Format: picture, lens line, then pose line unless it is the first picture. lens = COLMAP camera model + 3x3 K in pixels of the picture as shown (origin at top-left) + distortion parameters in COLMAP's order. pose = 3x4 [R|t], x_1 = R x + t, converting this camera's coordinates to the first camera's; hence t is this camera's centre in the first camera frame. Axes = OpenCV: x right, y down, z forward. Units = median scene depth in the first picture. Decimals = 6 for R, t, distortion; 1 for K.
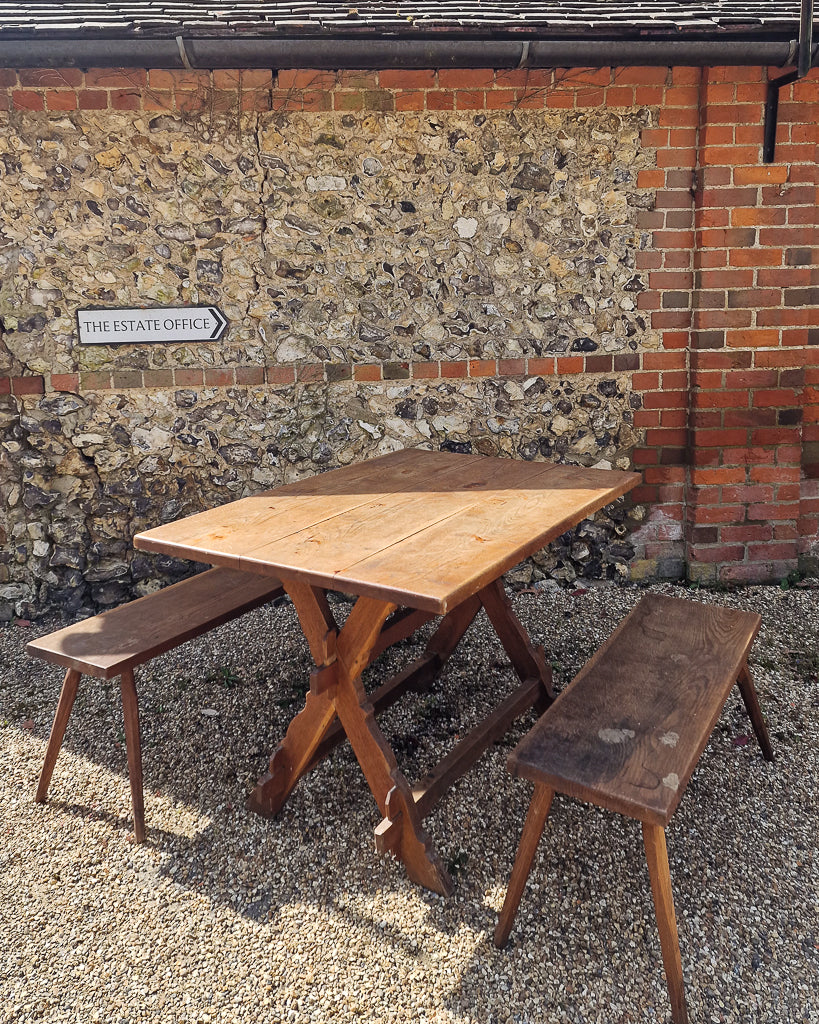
lens RADIAL K [[852.4, 0, 365.1], [0, 852.4, 411.6], [0, 0, 1]] dist [0.087235, -0.084711]
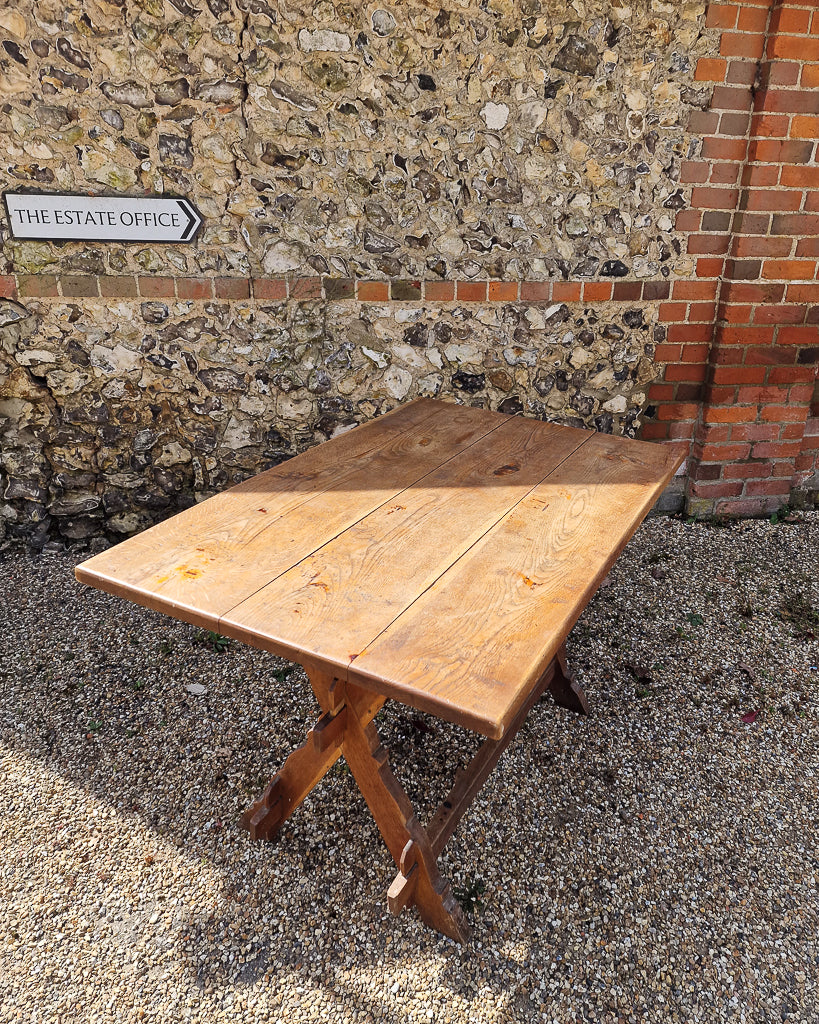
lens RADIAL K [[769.2, 0, 453.4], [0, 769.2, 487.5], [0, 0, 1]] dist [0.074353, -0.073923]
pose [[0.991084, 0.012905, 0.132611, -0.017942], [-0.048349, 0.962290, 0.267694, -0.069376], [-0.124155, -0.271719, 0.954334, 0.187987]]
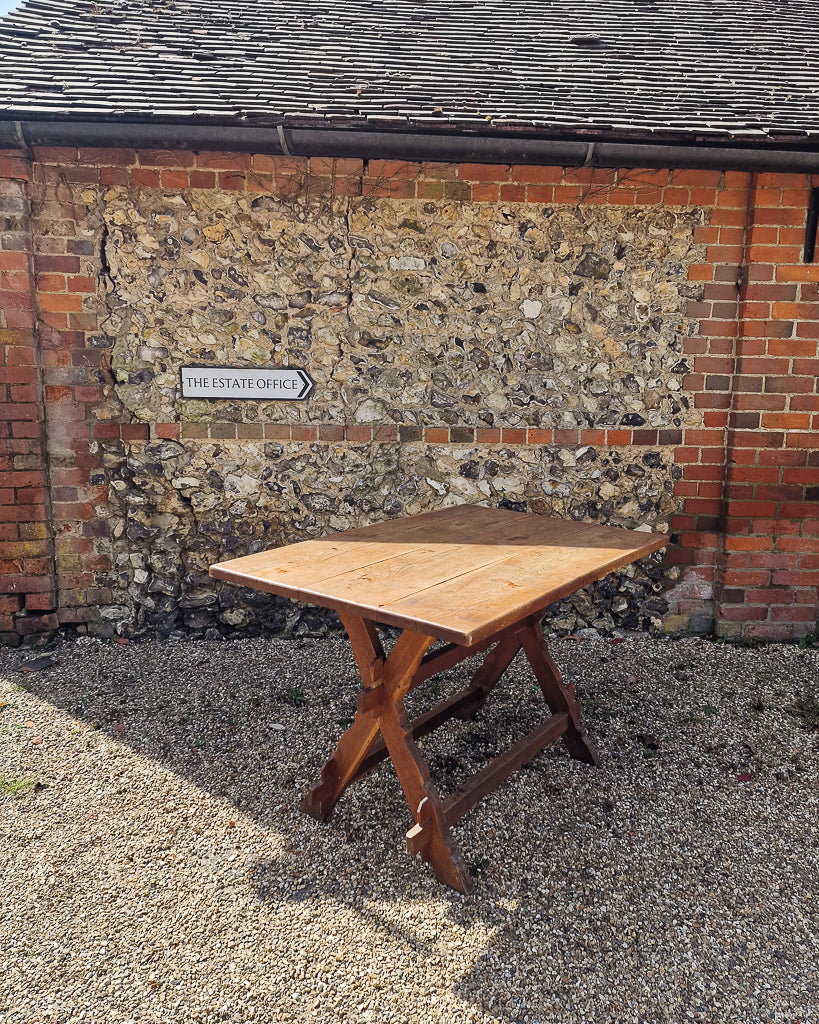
lens RADIAL K [[769.2, 0, 433.4], [0, 769.2, 486.1], [0, 0, 1]] dist [0.074353, -0.073923]
pose [[0.998512, 0.049708, -0.022436, 0.025388], [-0.049326, 0.998633, 0.017268, 0.003735], [0.023264, -0.016136, 0.999599, -0.008937]]
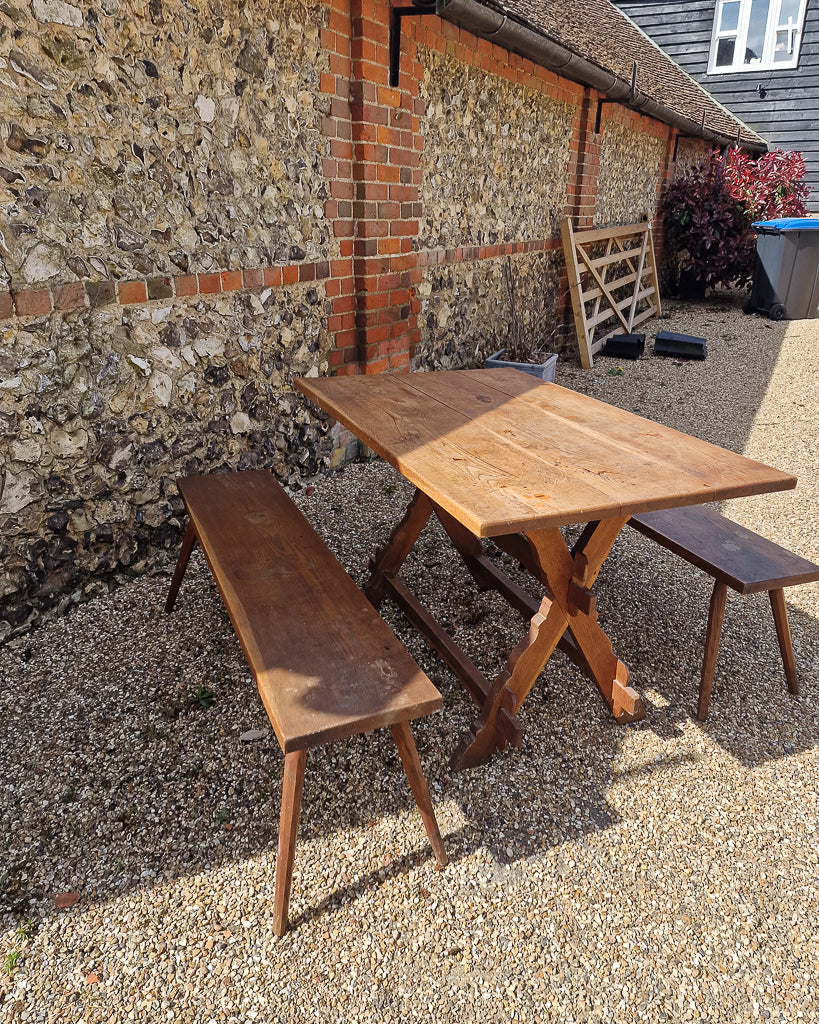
lens RADIAL K [[769.2, 0, 435.5], [0, 769.2, 477.0], [0, 0, 1]] dist [0.074353, -0.073923]
pose [[0.513134, -0.250087, 0.821066, -0.492921], [0.065027, 0.965188, 0.253346, -0.046063], [-0.855842, -0.076609, 0.511533, 0.389429]]
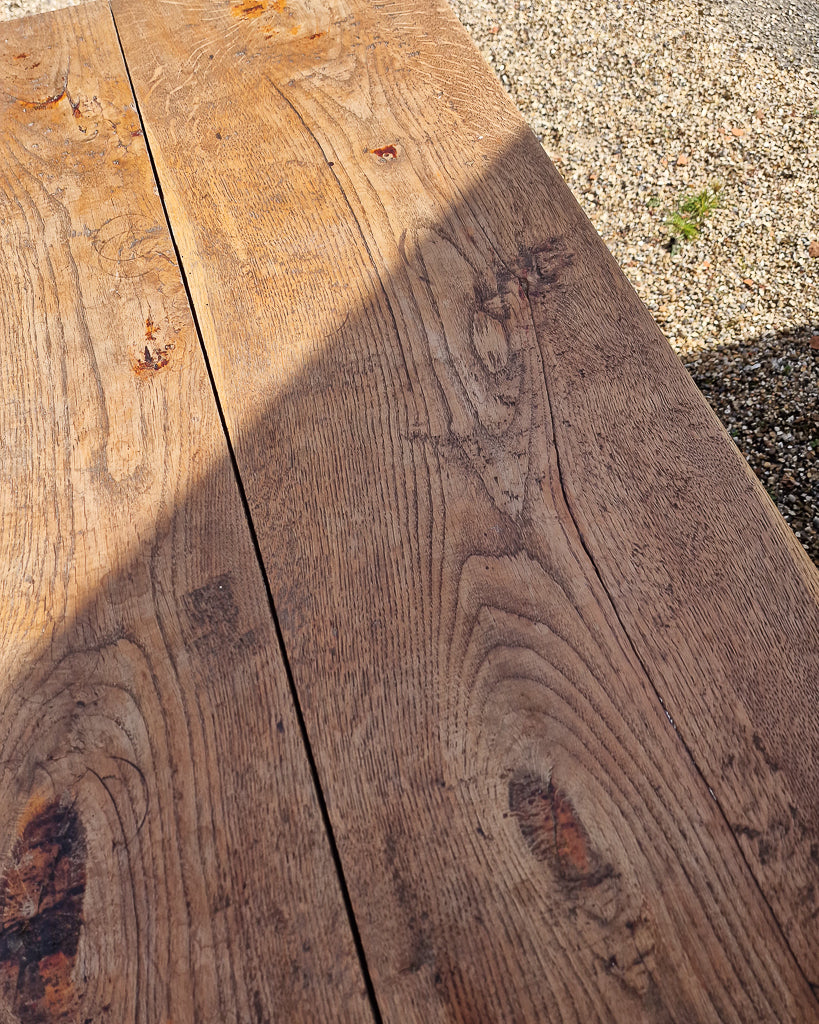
lens RADIAL K [[769.2, 0, 429.9], [0, 769.2, 511.4], [0, 0, 1]] dist [0.074353, -0.073923]
pose [[-0.603500, 0.714404, -0.354139, 0.056618], [-0.071962, 0.393526, 0.916493, -0.070447], [0.794109, 0.578588, -0.186083, 0.732139]]
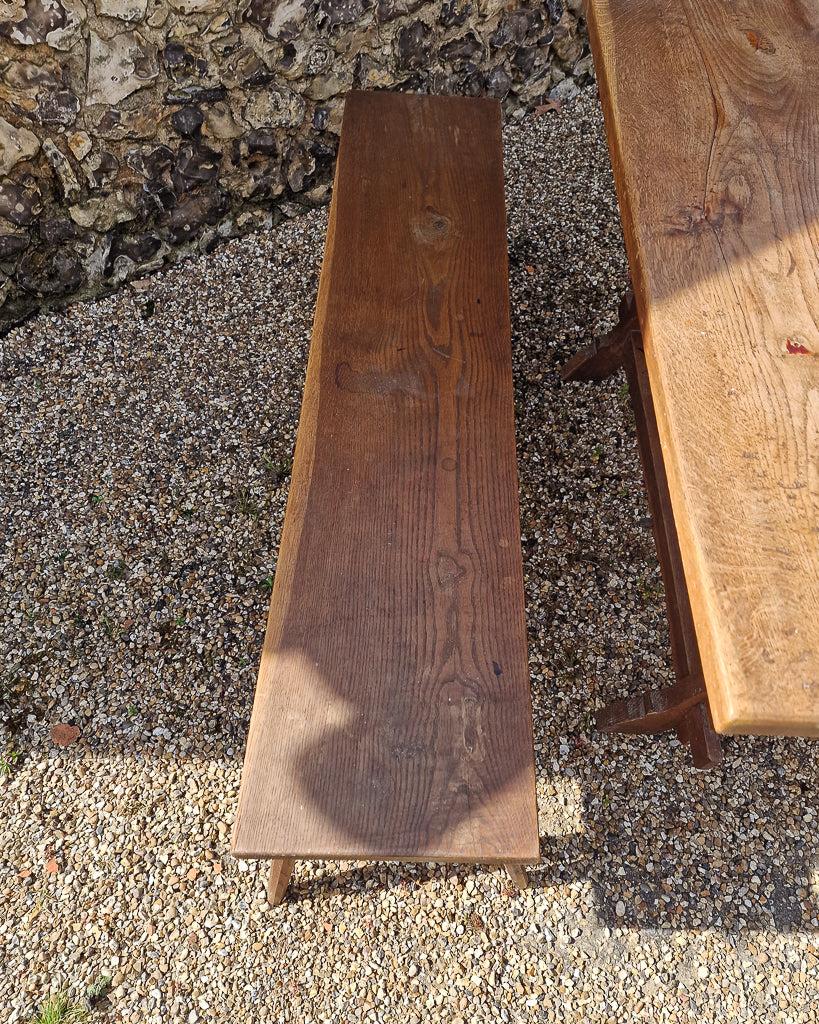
lens RADIAL K [[769.2, 0, 435.1], [0, 769.2, 499.7], [0, 0, 1]] dist [0.074353, -0.073923]
pose [[0.839030, -0.420445, 0.345334, -0.235268], [0.014885, 0.652205, 0.757896, -0.057707], [-0.543882, -0.630757, 0.553478, 0.549481]]
